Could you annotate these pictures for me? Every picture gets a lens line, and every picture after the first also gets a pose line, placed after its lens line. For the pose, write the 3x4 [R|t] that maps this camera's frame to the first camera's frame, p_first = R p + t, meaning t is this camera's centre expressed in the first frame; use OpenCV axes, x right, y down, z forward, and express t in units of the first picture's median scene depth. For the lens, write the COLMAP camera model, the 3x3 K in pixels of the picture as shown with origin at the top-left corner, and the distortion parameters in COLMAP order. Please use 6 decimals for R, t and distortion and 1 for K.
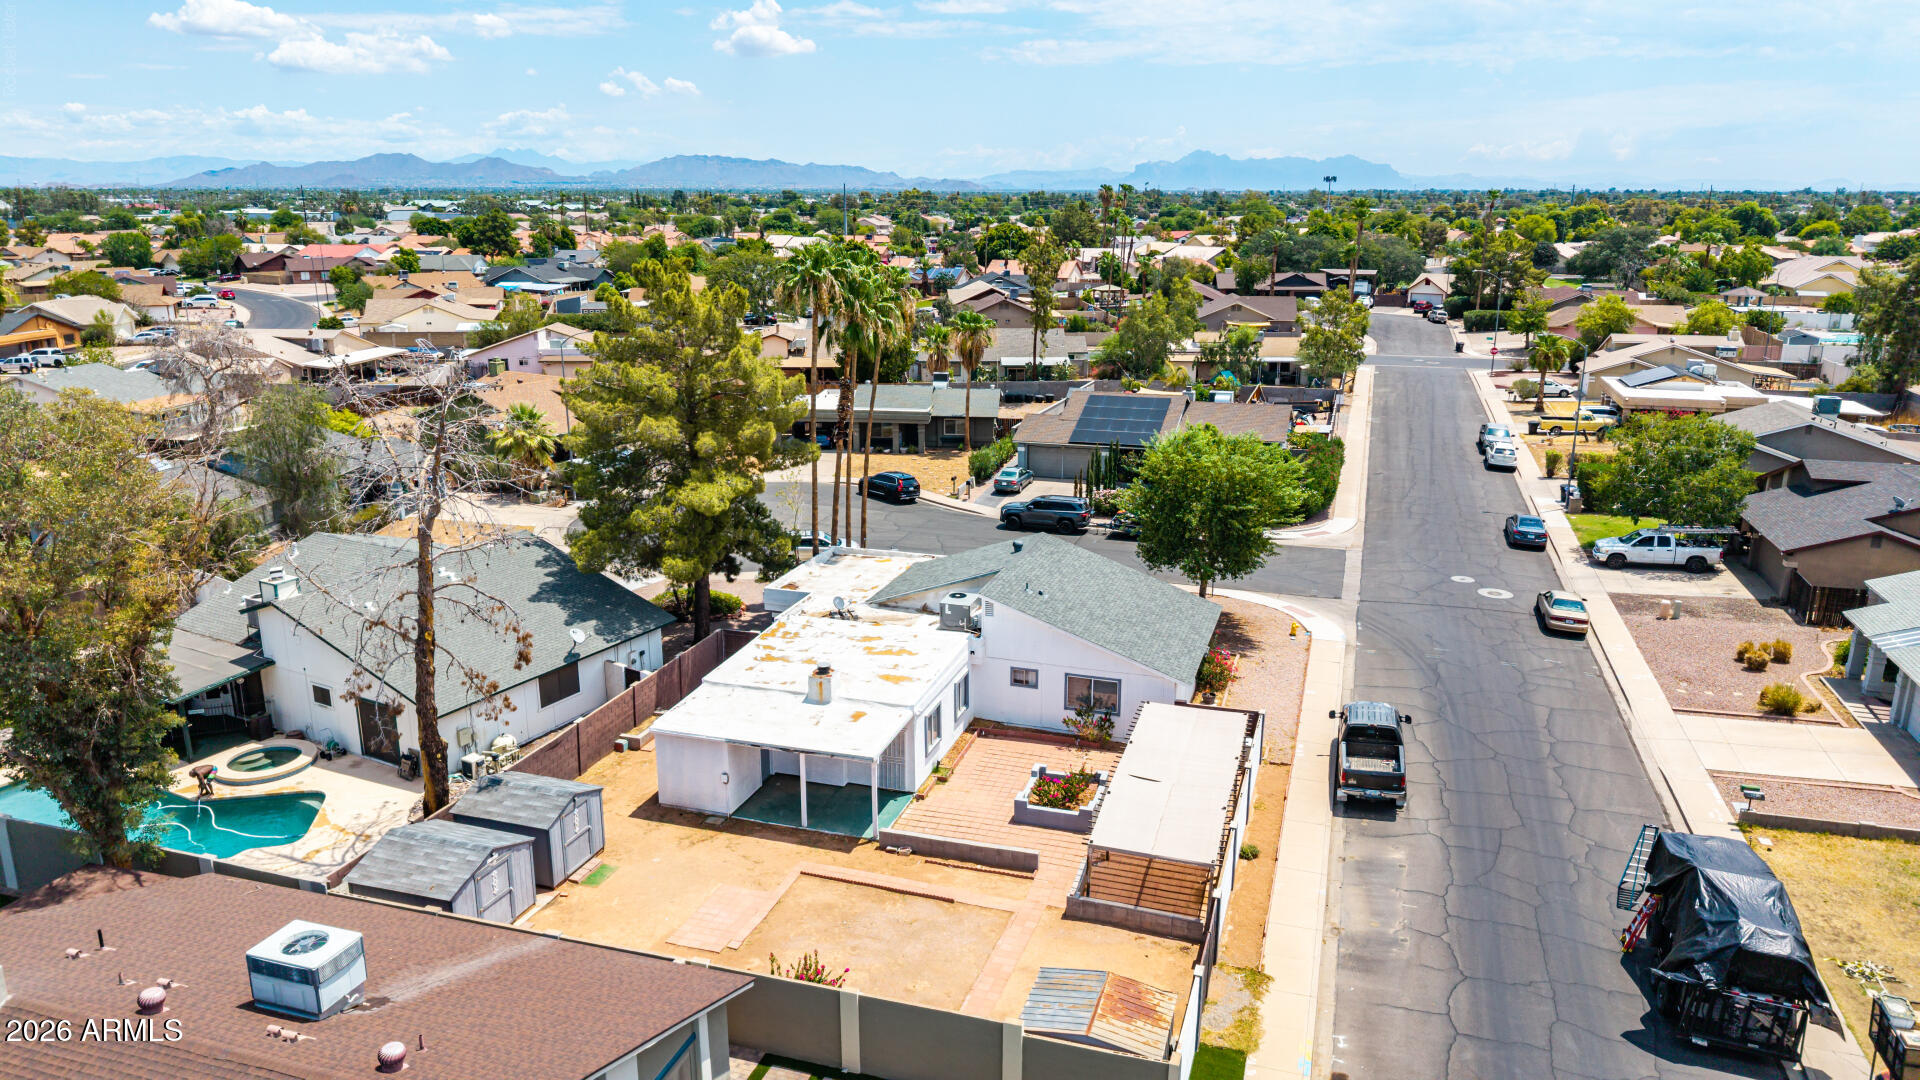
lens RADIAL K [[1287.2, 0, 957.9], [0, 1287.2, 541.0], [0, 0, 1]] dist [0.022740, -0.017831]
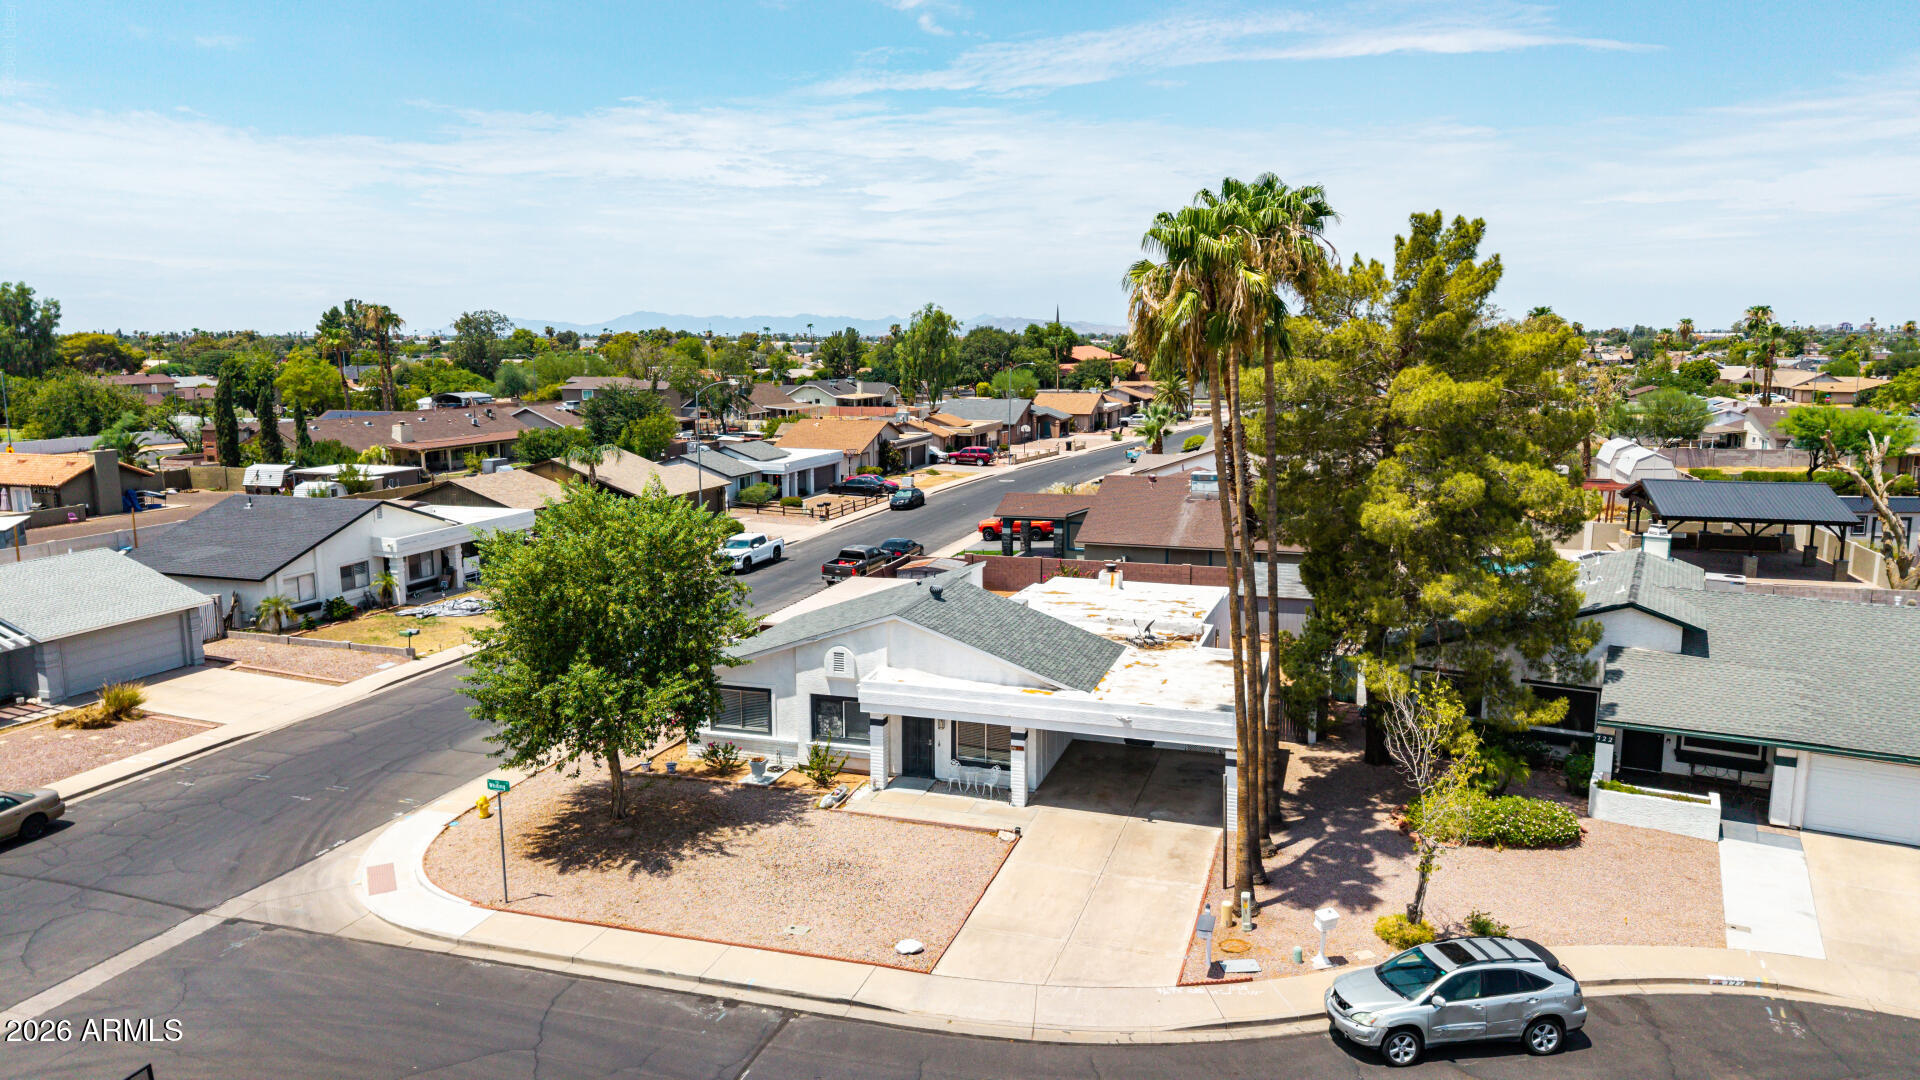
lens RADIAL K [[1279.0, 0, 957.9], [0, 1279.0, 540.2], [0, 0, 1]] dist [0.022521, -0.017981]
pose [[-0.999977, 0.003117, -0.006090, 0.043456], [0.000393, 0.914891, 0.403700, -0.377954], [0.006831, 0.403688, -0.914871, 1.902563]]
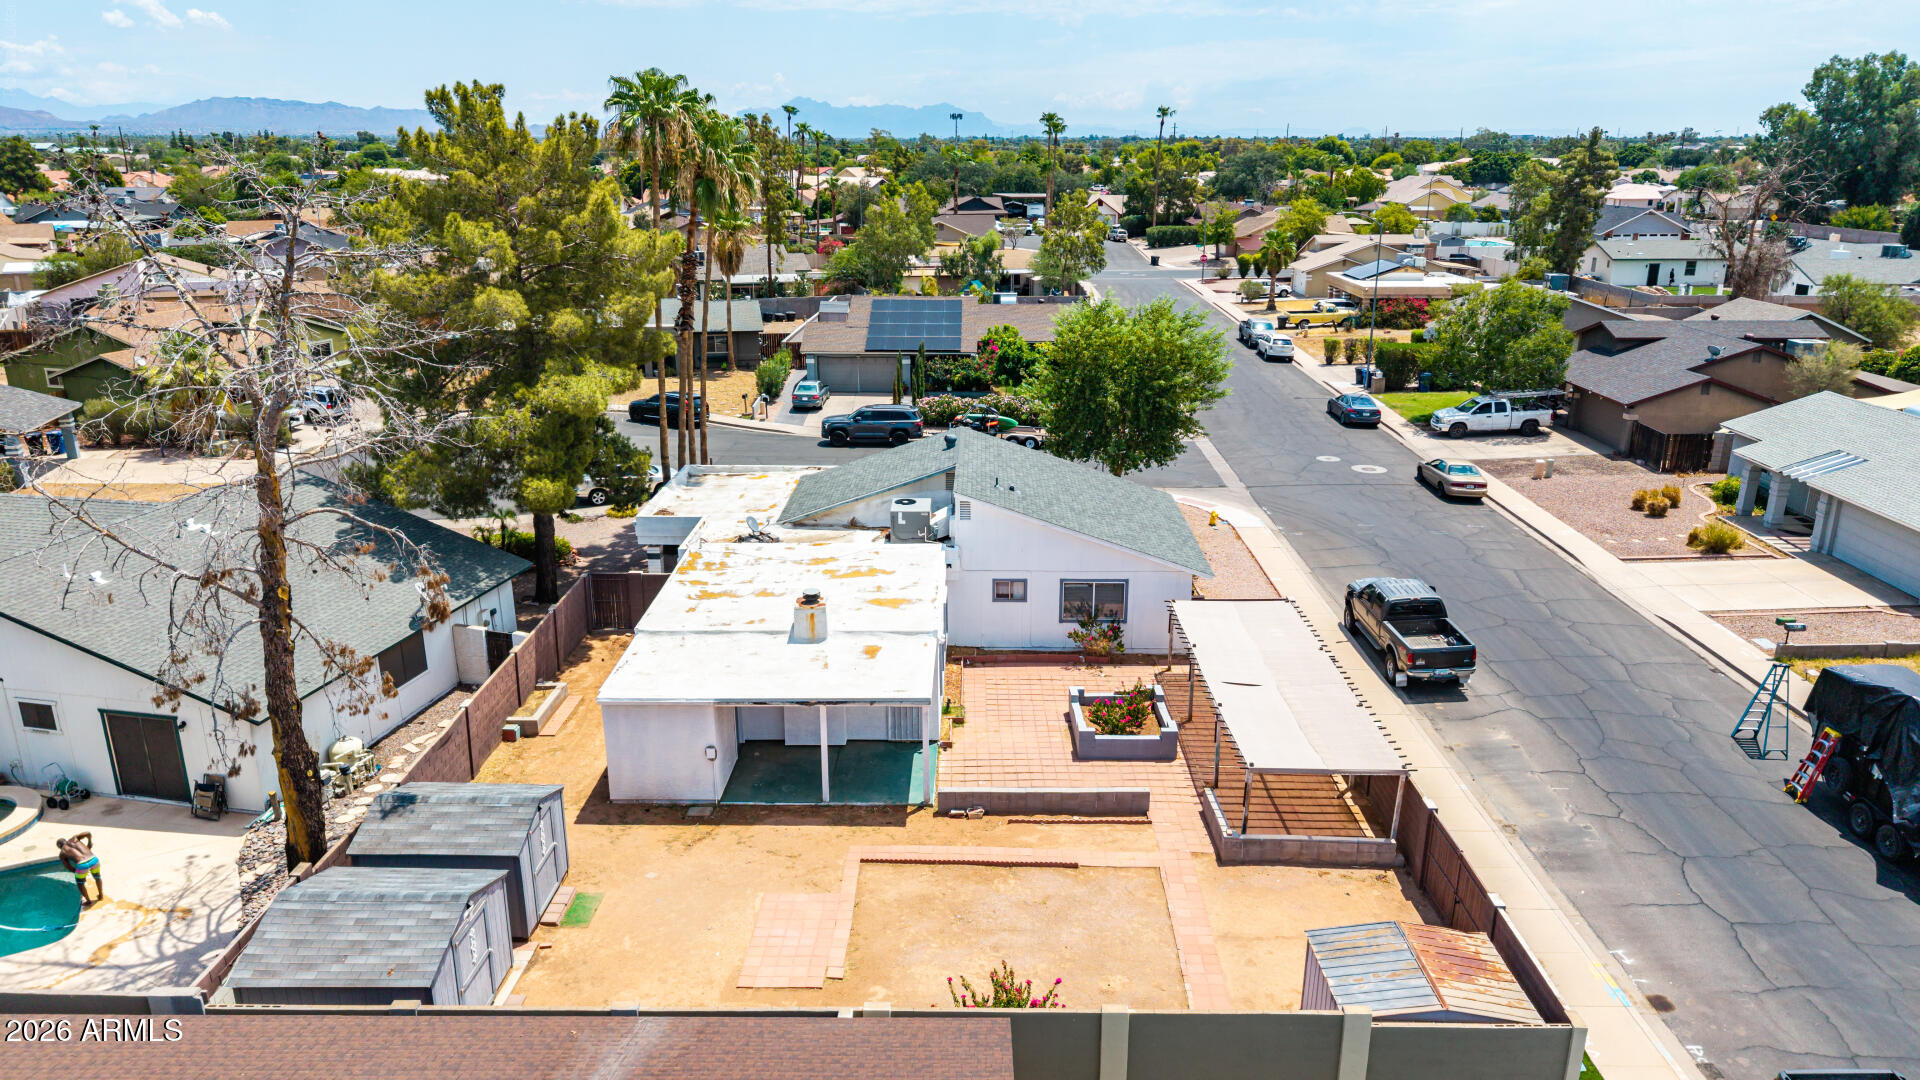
lens RADIAL K [[1287.2, 0, 957.9], [0, 1287.2, 541.0], [0, 0, 1]] dist [0.022740, -0.017831]
pose [[0.956945, -0.087963, 0.276620, -0.207446], [0.077800, 0.995836, 0.047523, 0.033669], [-0.279648, -0.023955, 0.959804, 0.219660]]
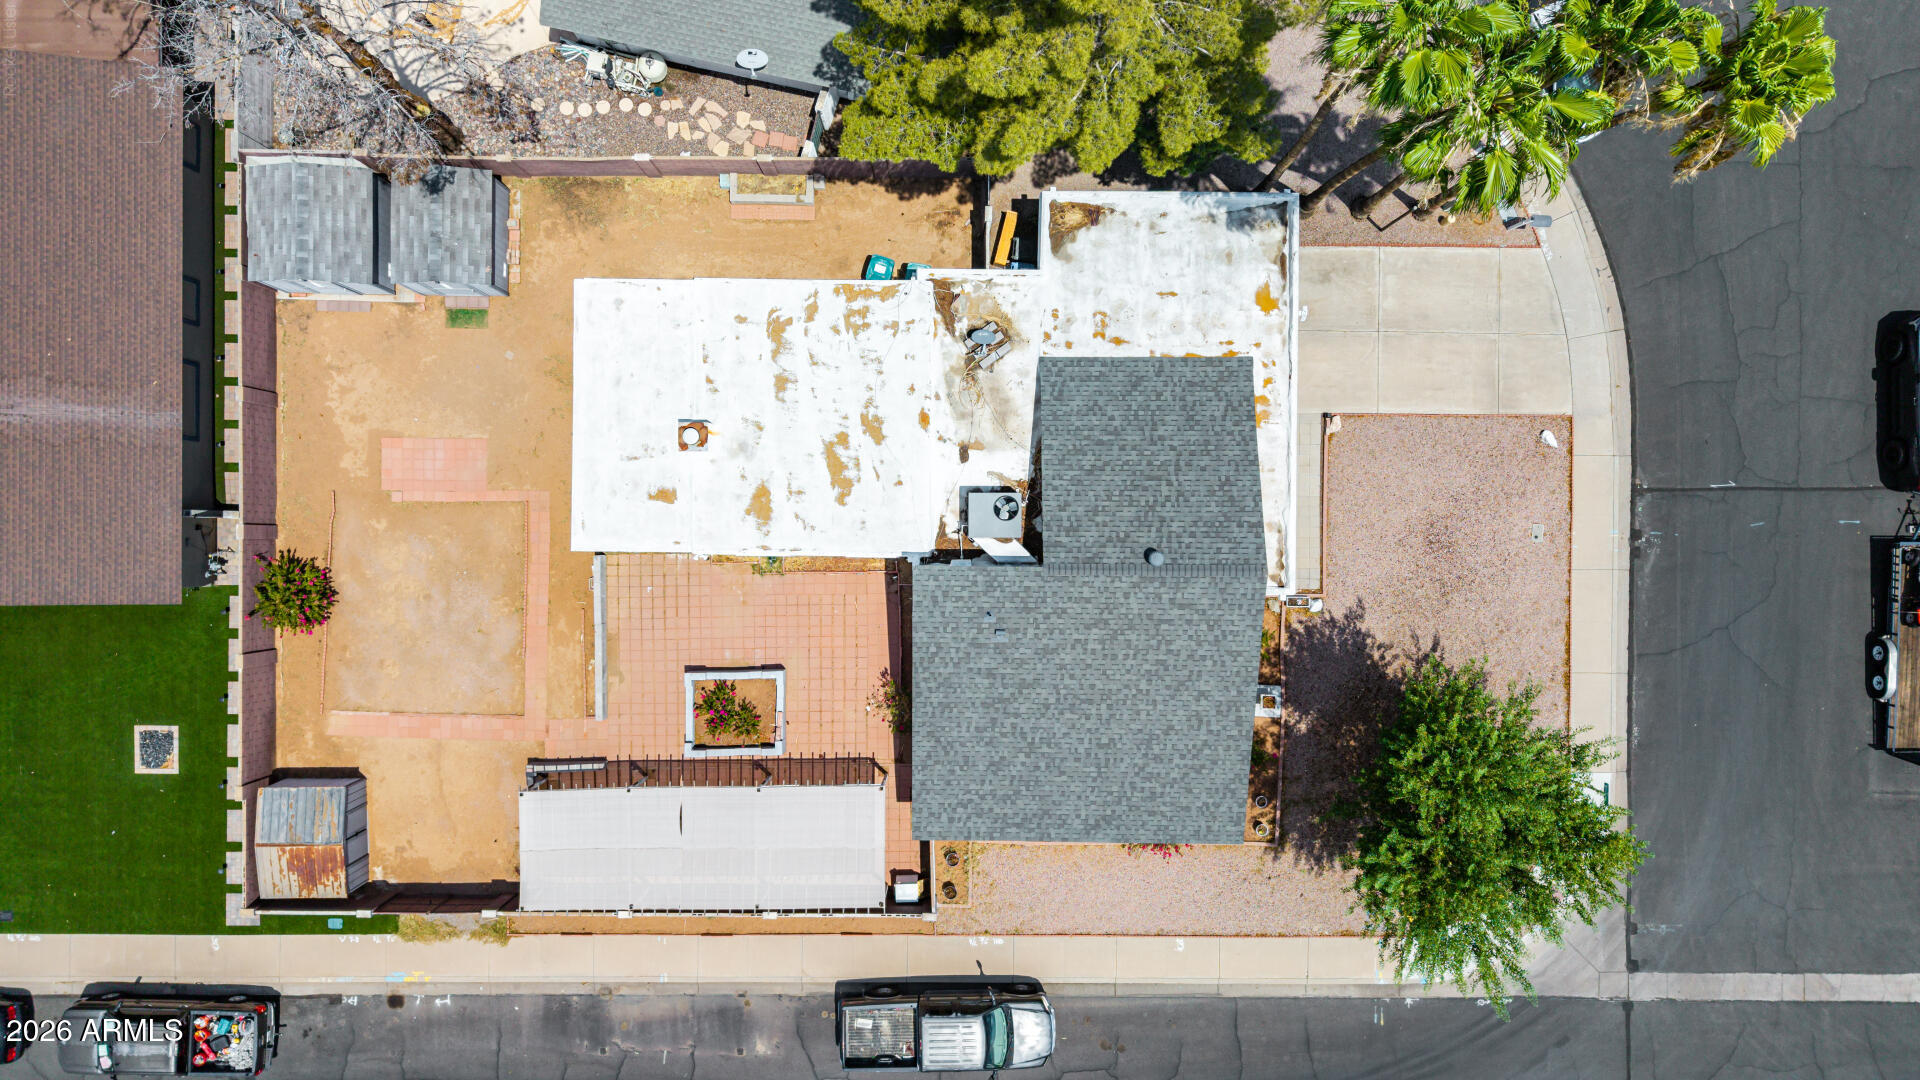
lens RADIAL K [[1287.2, 0, 957.9], [0, 1287.2, 541.0], [0, 0, 1]] dist [0.022740, -0.017831]
pose [[0.304715, 0.952443, 0.000939, 0.008821], [-0.248462, 0.078538, 0.965452, -0.665985], [0.919465, -0.294421, 0.260577, 0.840498]]
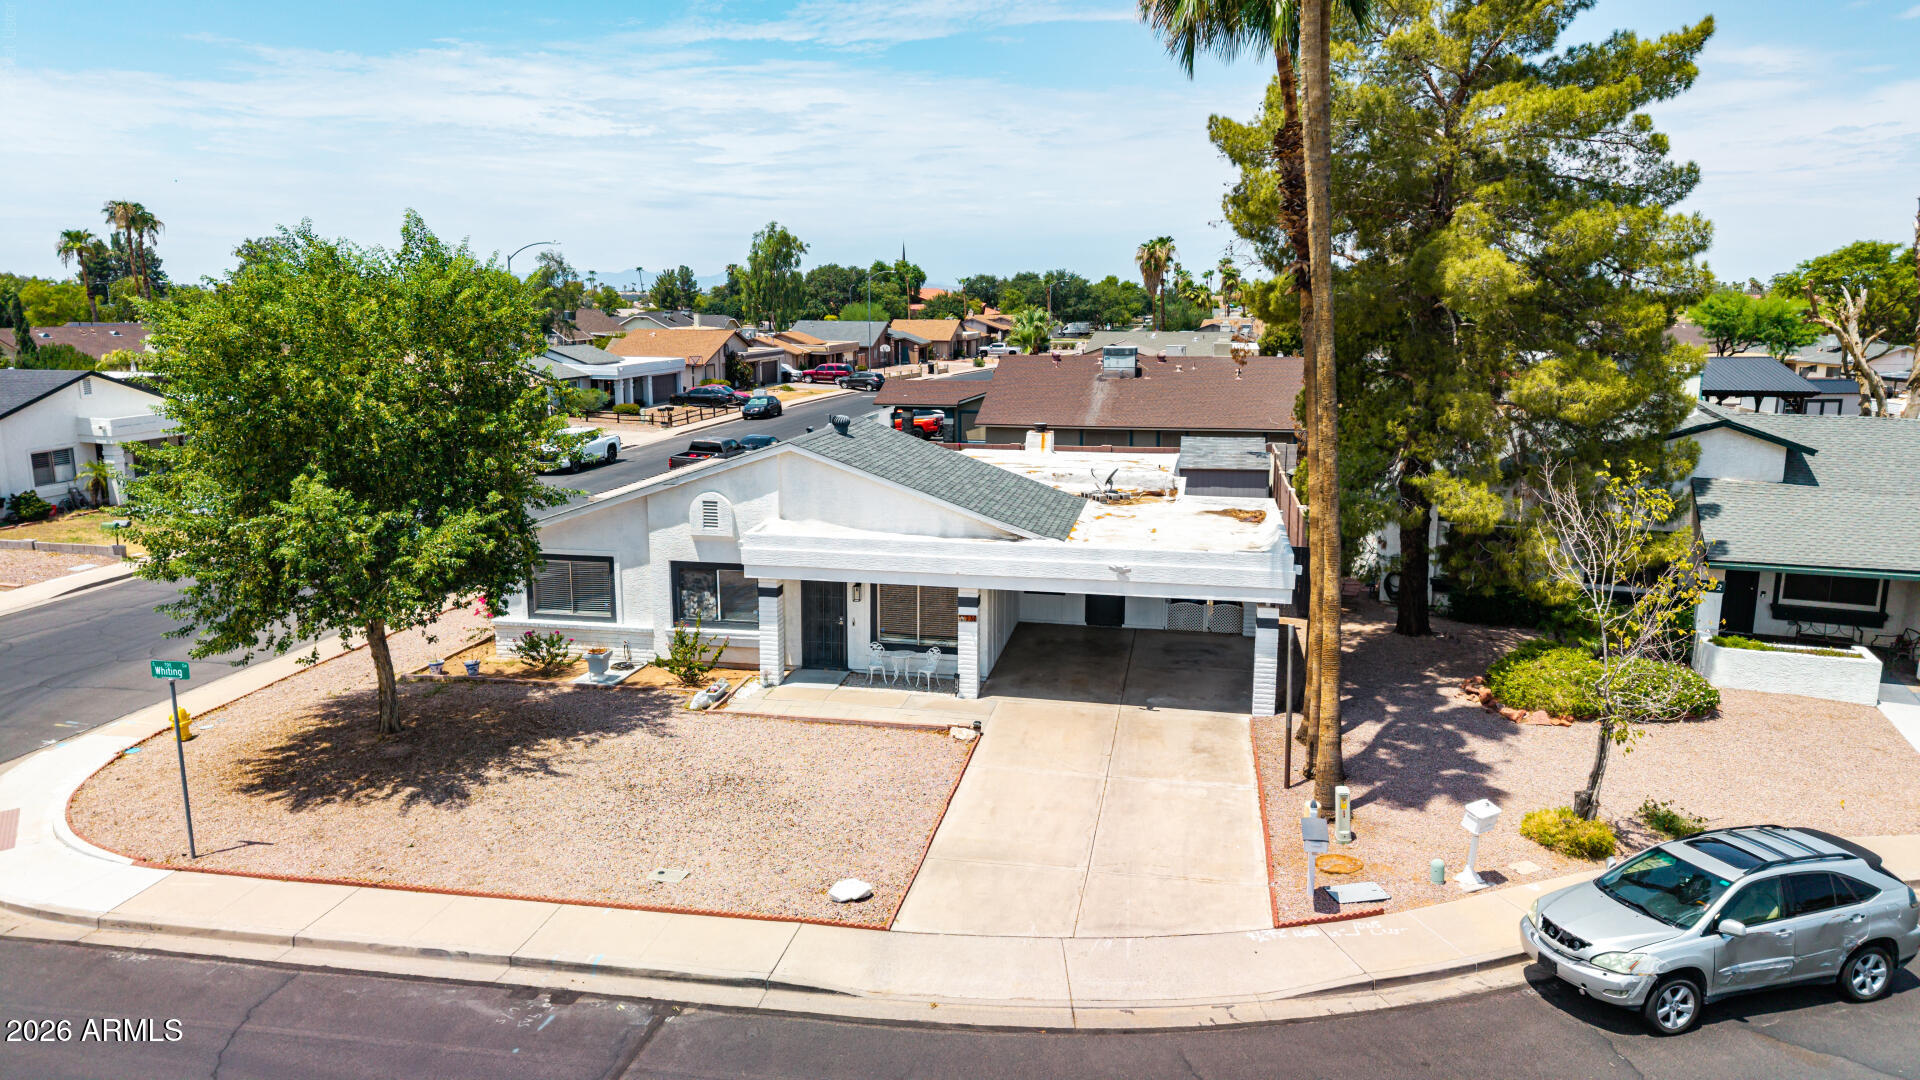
lens RADIAL K [[1279.0, 0, 957.9], [0, 1279.0, 540.2], [0, 0, 1]] dist [0.022521, -0.017981]
pose [[-0.991301, 0.021089, -0.129915, 0.078978], [-0.037070, 0.902381, 0.429341, -0.221381], [0.126287, 0.430422, -0.893750, 1.731150]]
